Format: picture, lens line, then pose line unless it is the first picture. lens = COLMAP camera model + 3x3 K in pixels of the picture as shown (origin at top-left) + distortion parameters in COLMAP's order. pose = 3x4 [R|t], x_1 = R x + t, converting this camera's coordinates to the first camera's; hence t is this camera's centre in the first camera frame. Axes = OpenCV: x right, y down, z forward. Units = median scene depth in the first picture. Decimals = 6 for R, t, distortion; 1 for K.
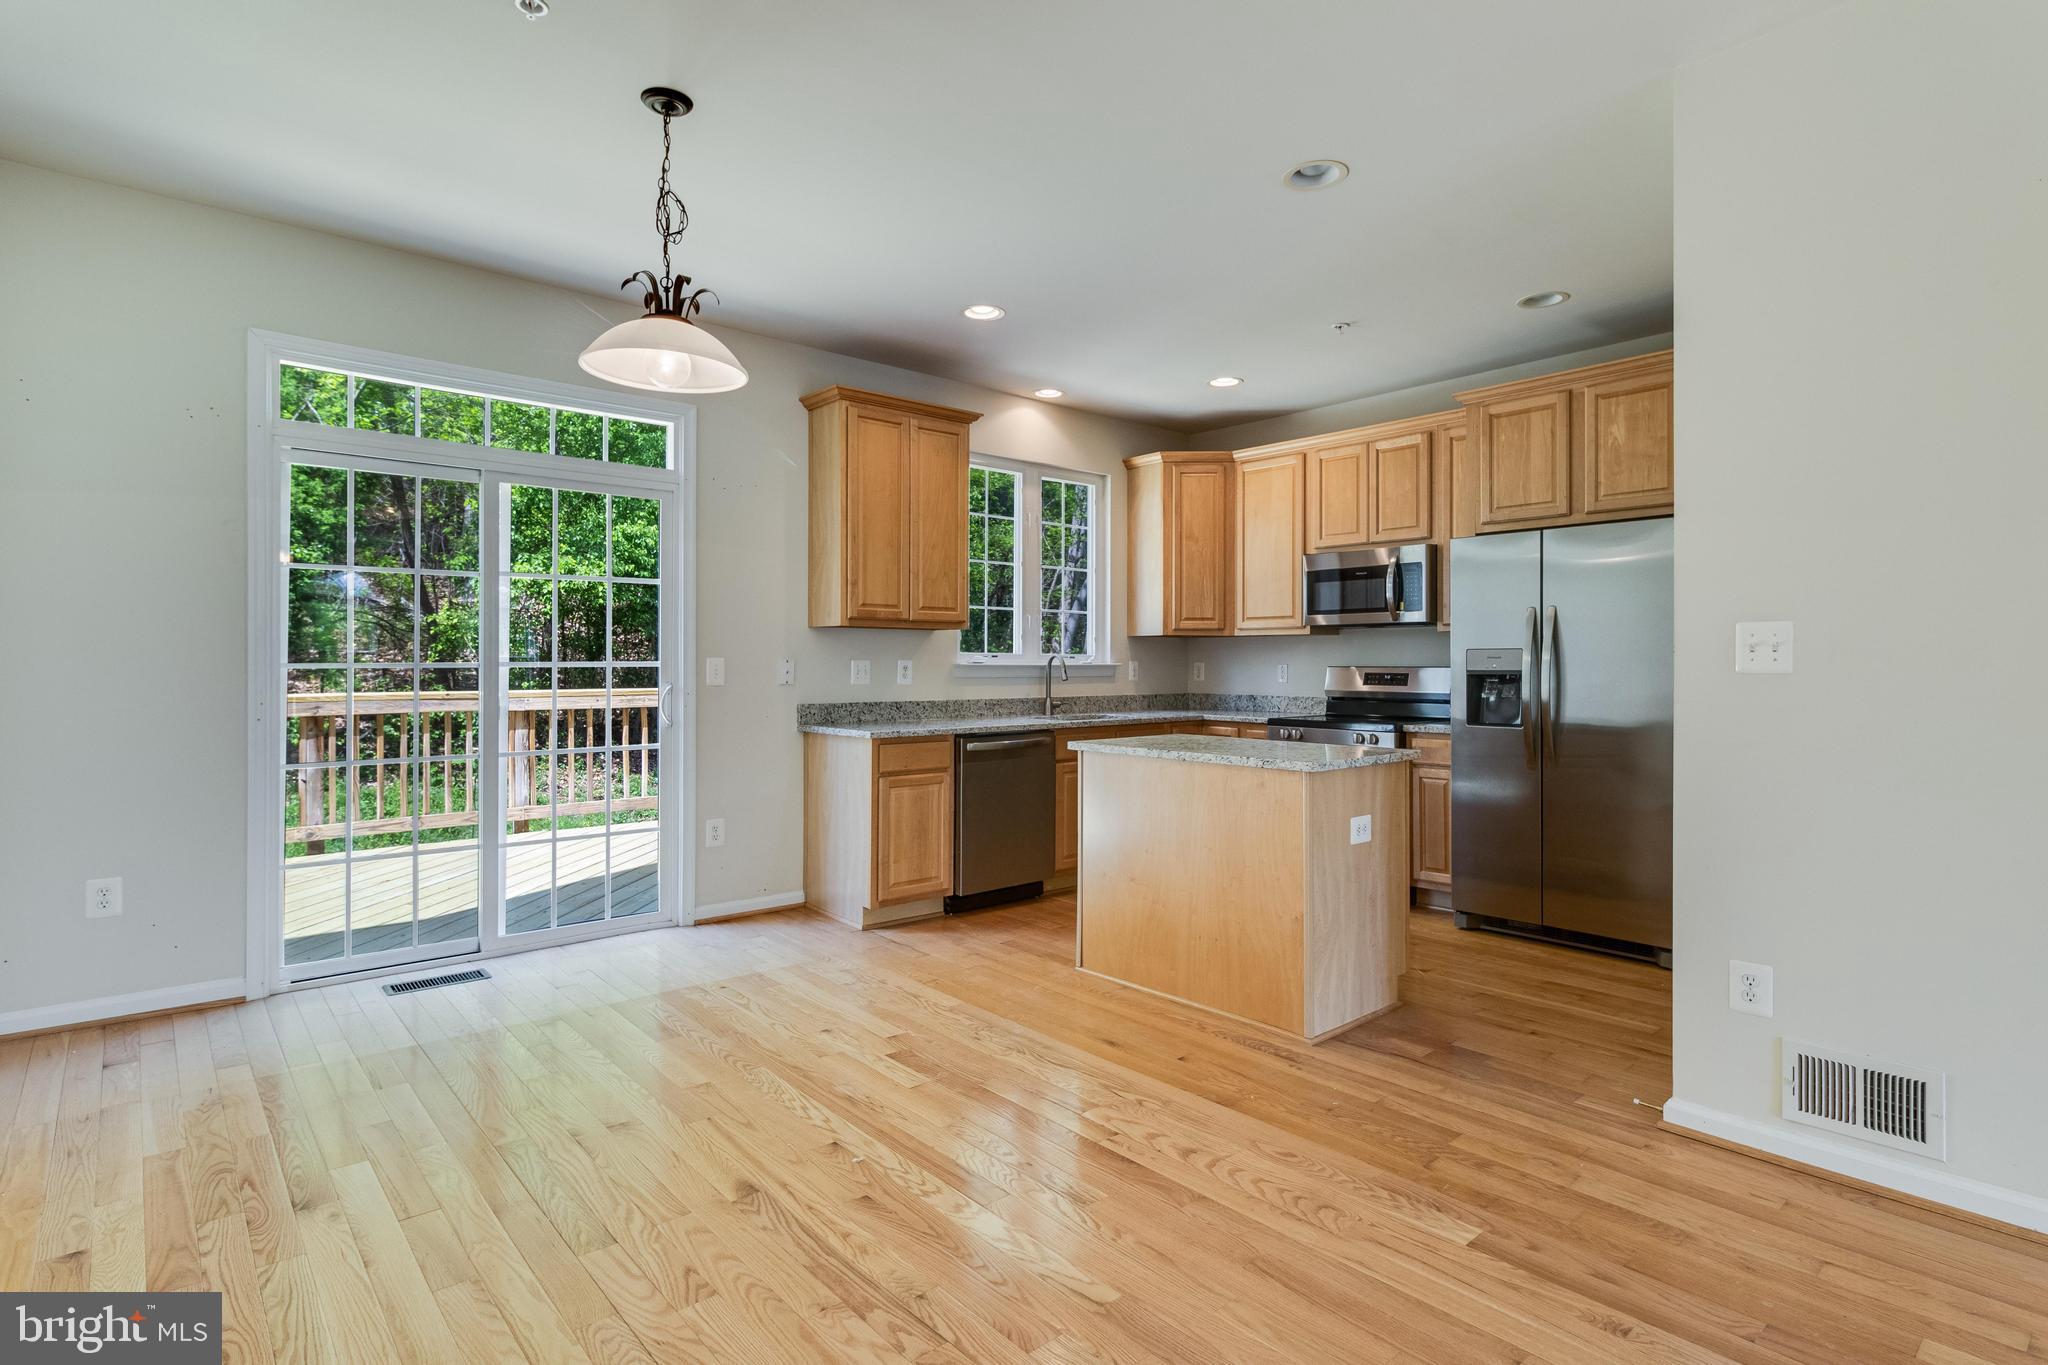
lens RADIAL K [[1009.7, 0, 1016.7], [0, 1009.7, 665.6], [0, 0, 1]] dist [-0.002743, -0.001125]
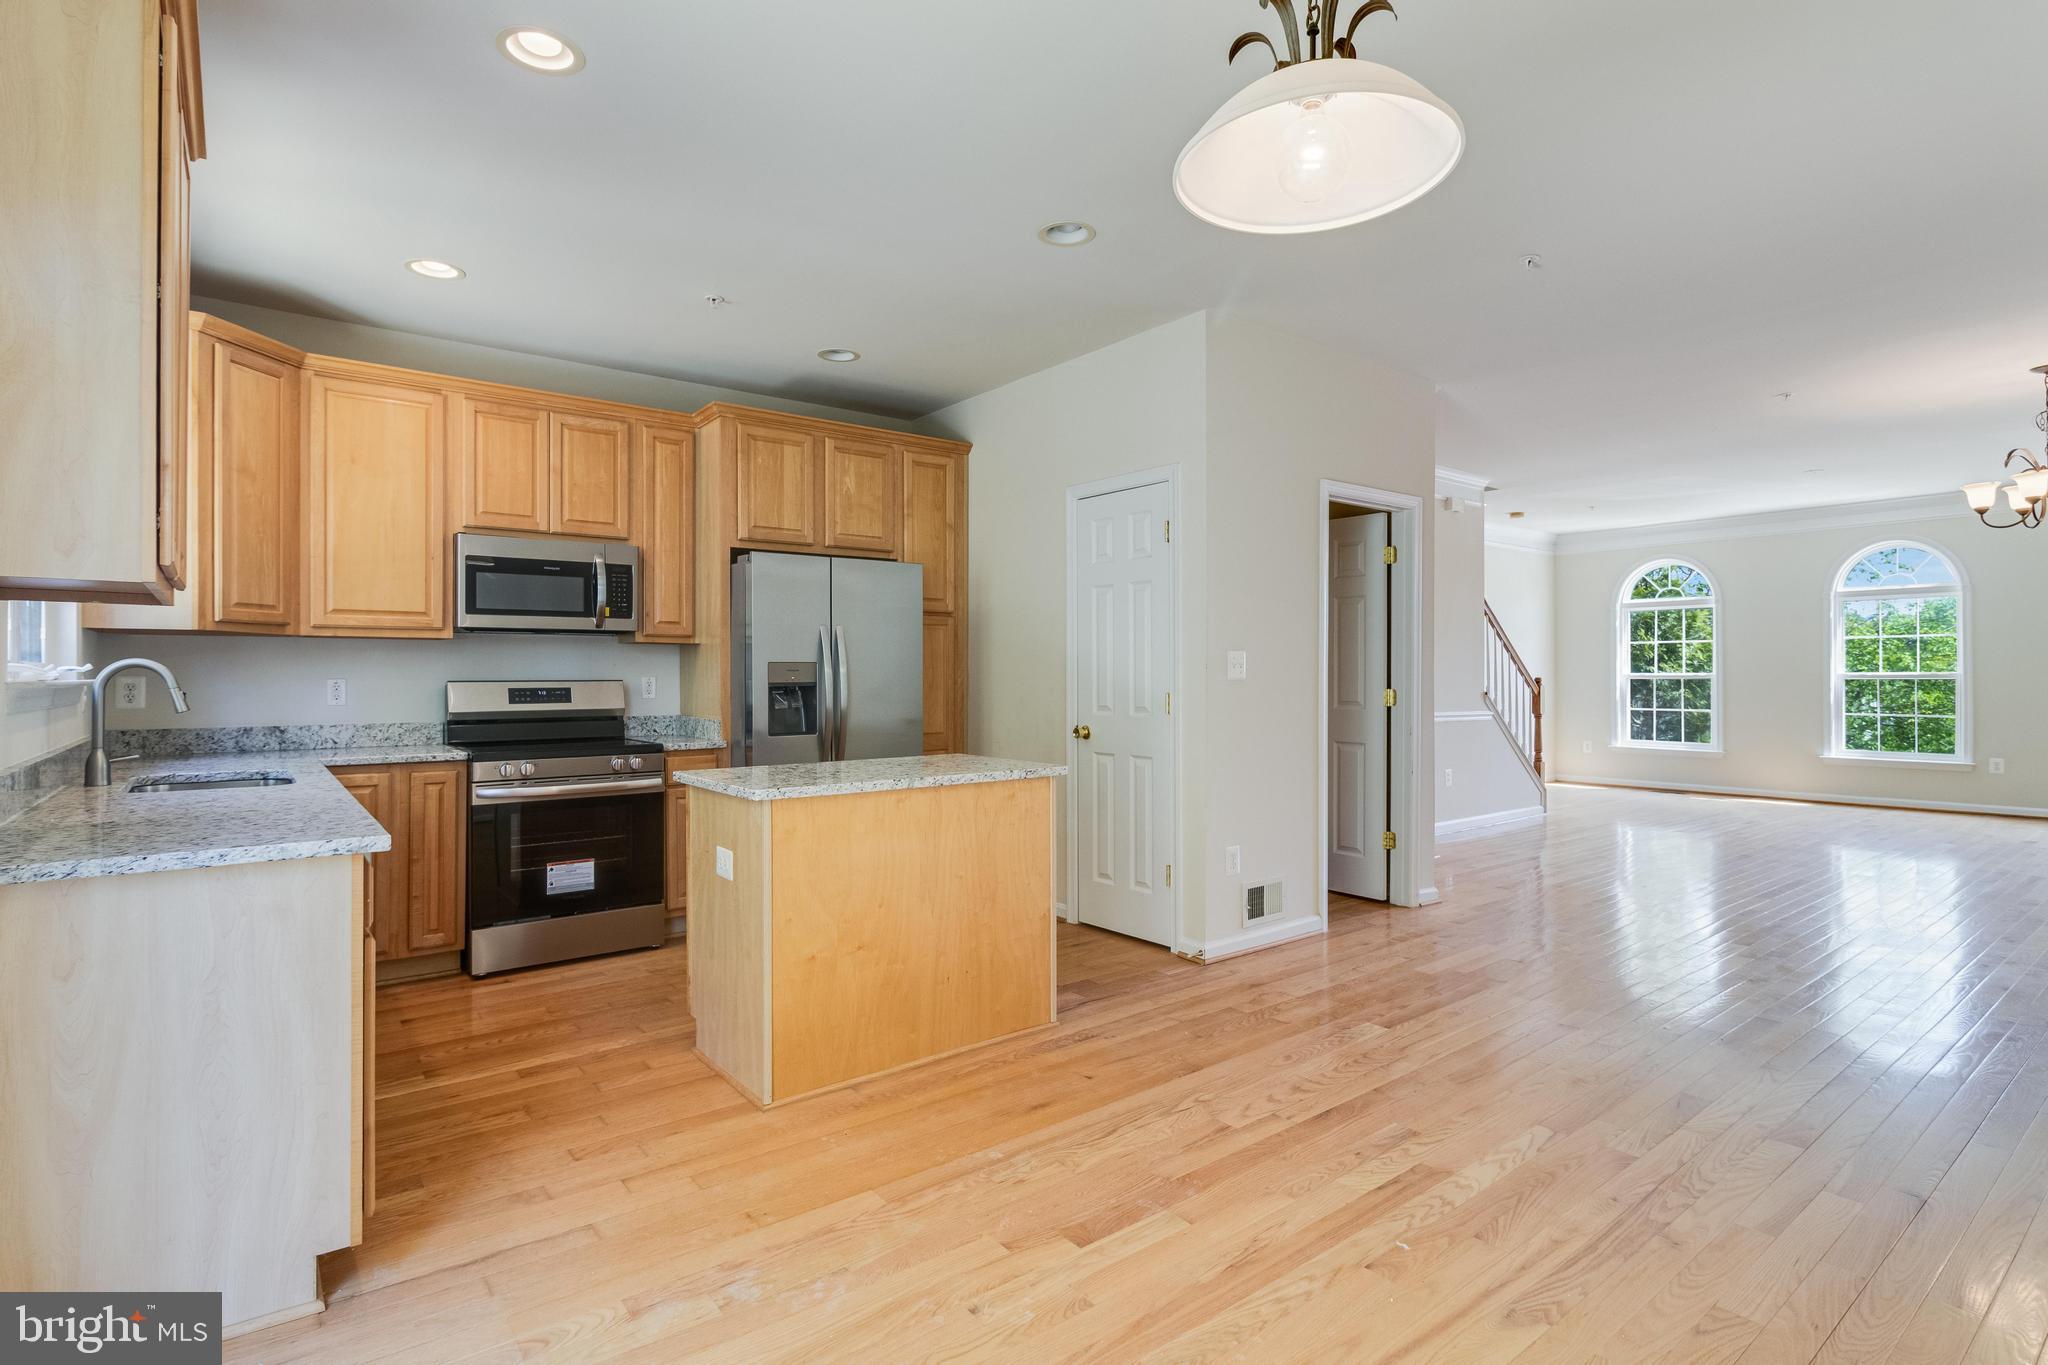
lens RADIAL K [[1009.7, 0, 1020.6], [0, 1009.7, 678.9], [0, 0, 1]] dist [-0.002743, -0.001125]
pose [[0.055955, -0.006772, 0.998410, -0.823103], [0.005187, 0.999965, 0.006492, -0.006846], [-0.998420, 0.004815, 0.055988, 1.008808]]
